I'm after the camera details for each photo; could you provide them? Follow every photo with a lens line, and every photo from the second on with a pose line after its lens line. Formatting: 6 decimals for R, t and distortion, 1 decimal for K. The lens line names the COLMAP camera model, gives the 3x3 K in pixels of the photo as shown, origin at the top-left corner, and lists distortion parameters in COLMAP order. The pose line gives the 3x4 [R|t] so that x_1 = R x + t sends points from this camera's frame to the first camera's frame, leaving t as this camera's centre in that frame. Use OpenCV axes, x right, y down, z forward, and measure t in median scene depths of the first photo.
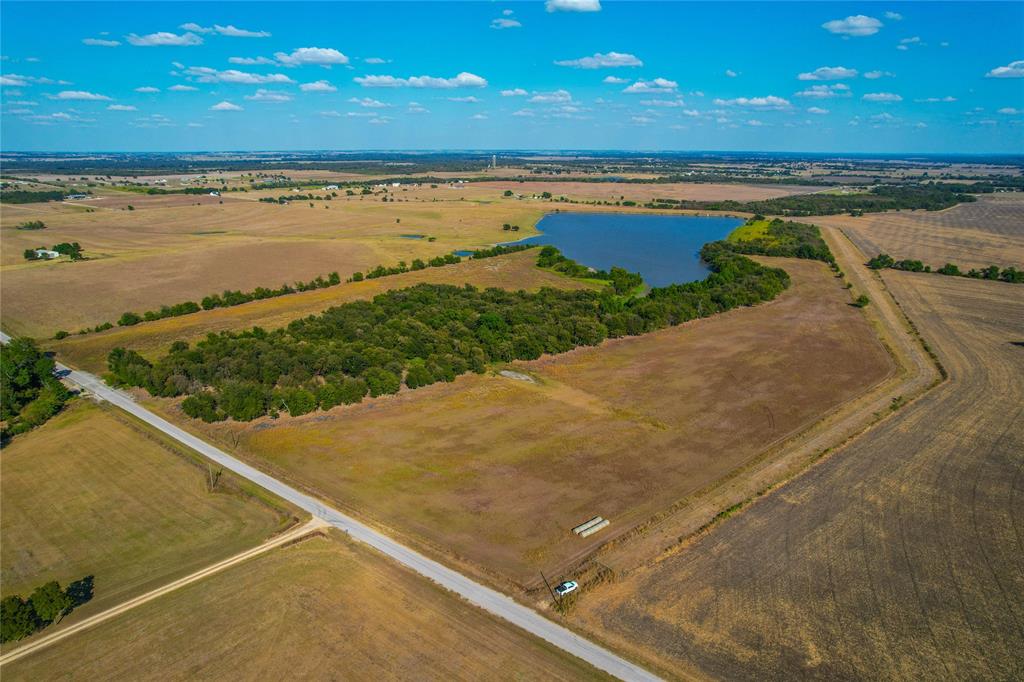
lens RADIAL K [[651.7, 0, 512.3], [0, 651.7, 331.6], [0, 0, 1]] dist [-0.070125, 0.060048]
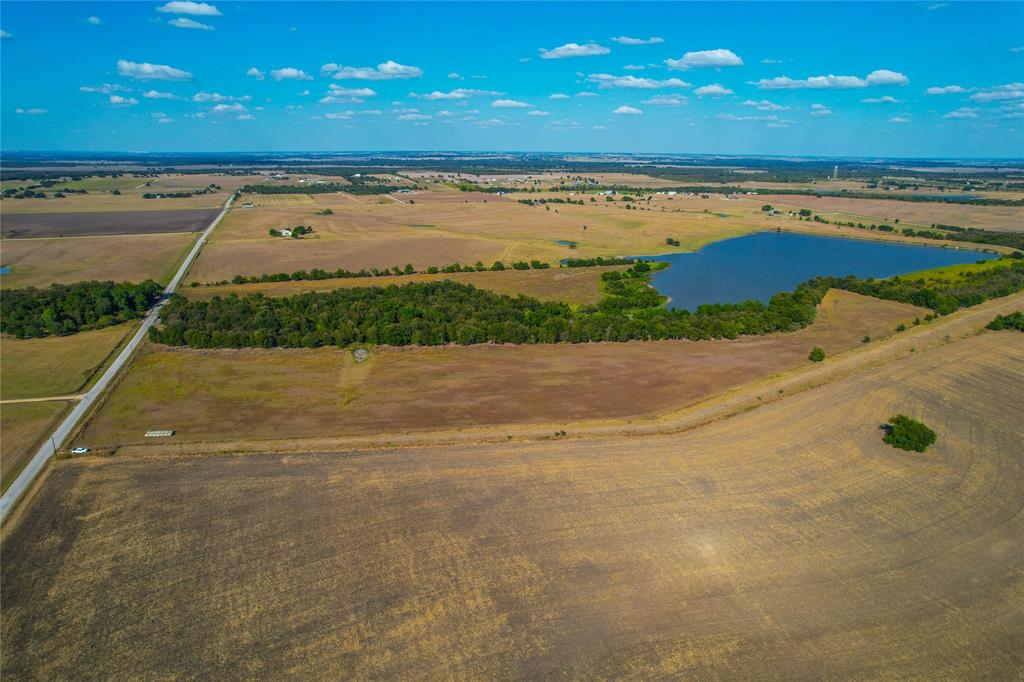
lens RADIAL K [[651.7, 0, 515.8], [0, 651.7, 355.8], [0, 0, 1]] dist [-0.070125, 0.060048]
pose [[0.843058, 0.167851, -0.510959, 0.500107], [-0.152675, 0.985659, 0.071884, -0.035577], [0.515697, 0.017408, 0.856594, 0.048005]]
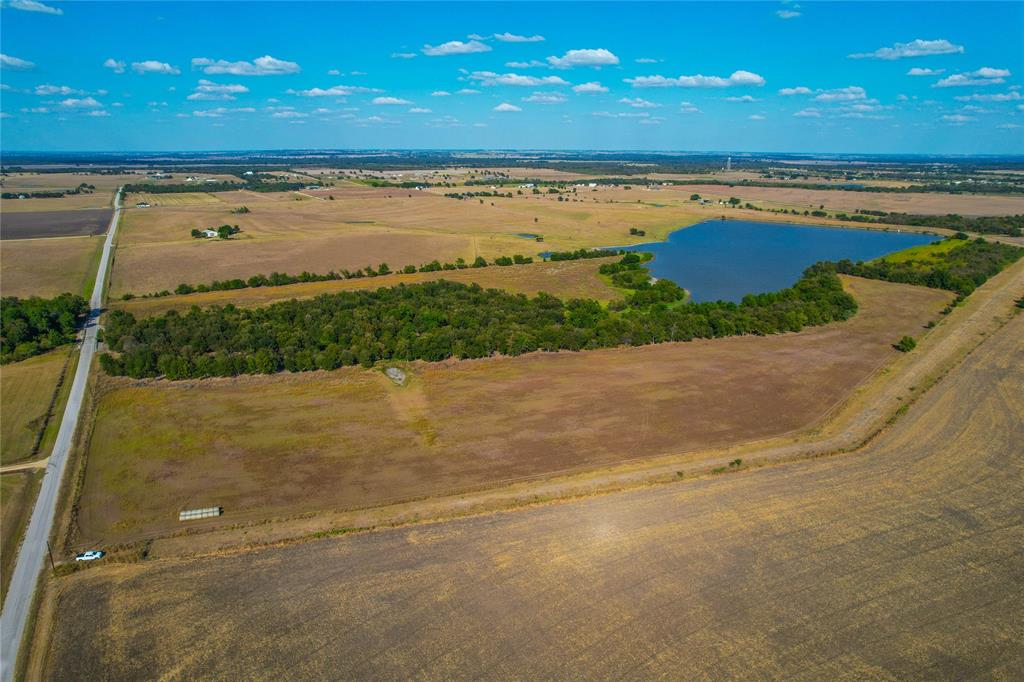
lens RADIAL K [[651.7, 0, 516.4], [0, 651.7, 345.3], [0, 0, 1]] dist [-0.070125, 0.060048]
pose [[0.924417, 0.113160, -0.364208, 0.301645], [-0.106455, 0.993572, 0.038504, -0.019479], [0.366224, 0.003178, 0.930521, 0.073874]]
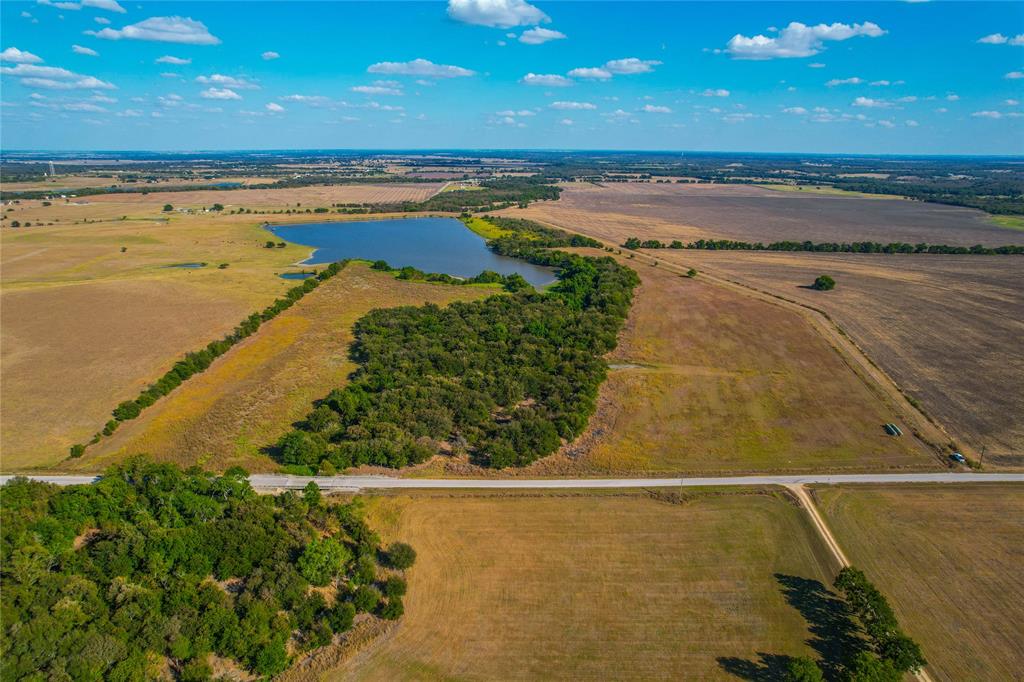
lens RADIAL K [[651.7, 0, 514.1], [0, 651.7, 343.7], [0, 0, 1]] dist [-0.070125, 0.060048]
pose [[0.781785, -0.178598, 0.597423, -0.469488], [0.166937, 0.983078, 0.075435, -0.052243], [-0.600786, 0.040758, 0.798370, 0.106106]]
